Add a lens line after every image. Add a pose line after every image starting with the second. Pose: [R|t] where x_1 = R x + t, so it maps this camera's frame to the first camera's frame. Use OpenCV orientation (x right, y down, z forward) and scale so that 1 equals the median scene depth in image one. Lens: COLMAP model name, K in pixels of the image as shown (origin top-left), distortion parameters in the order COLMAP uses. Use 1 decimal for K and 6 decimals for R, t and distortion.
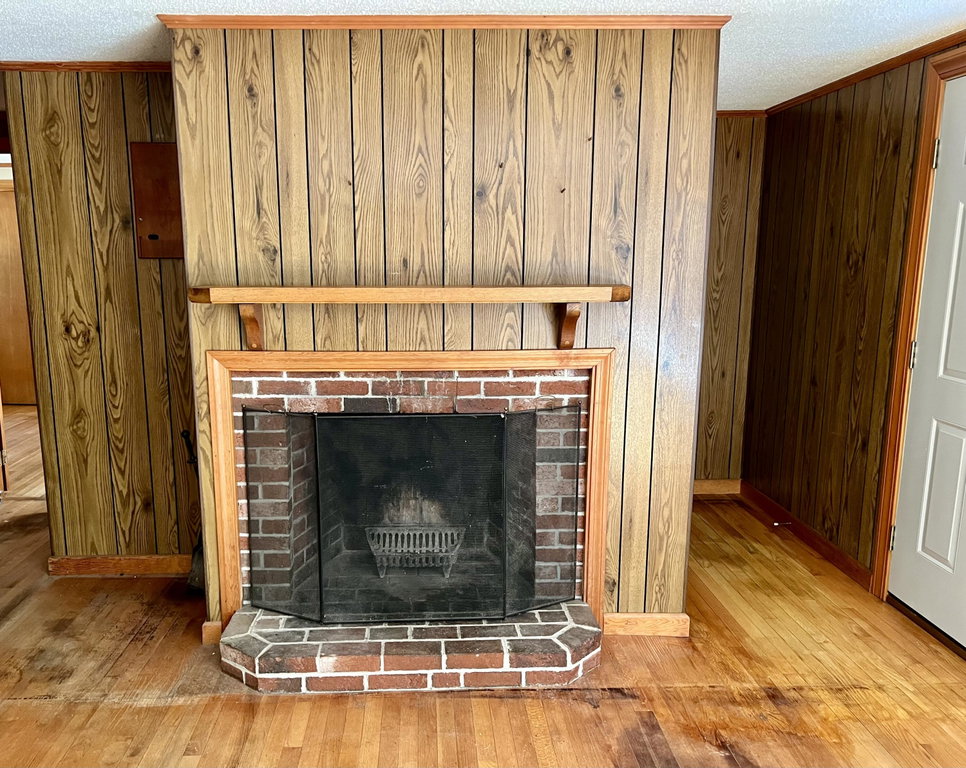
lens RADIAL K [[776.9, 0, 483.0], [0, 776.9, 384.0], [0, 0, 1]] dist [0.007462, -0.003233]
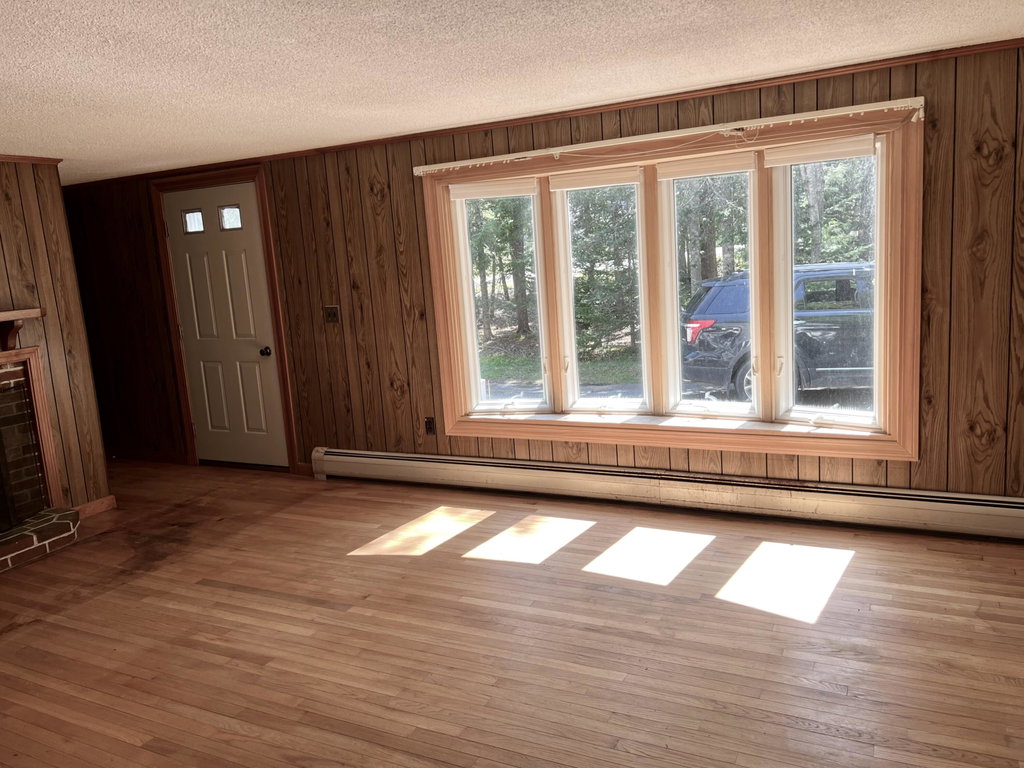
lens RADIAL K [[725.1, 0, 508.6], [0, 725.1, 352.7], [0, 0, 1]] dist [0.007131, -0.001514]
pose [[0.454595, -0.161527, 0.875930, -0.734459], [0.246505, 0.967823, 0.050540, 0.136770], [-0.855908, 0.192946, 0.479784, -0.602292]]
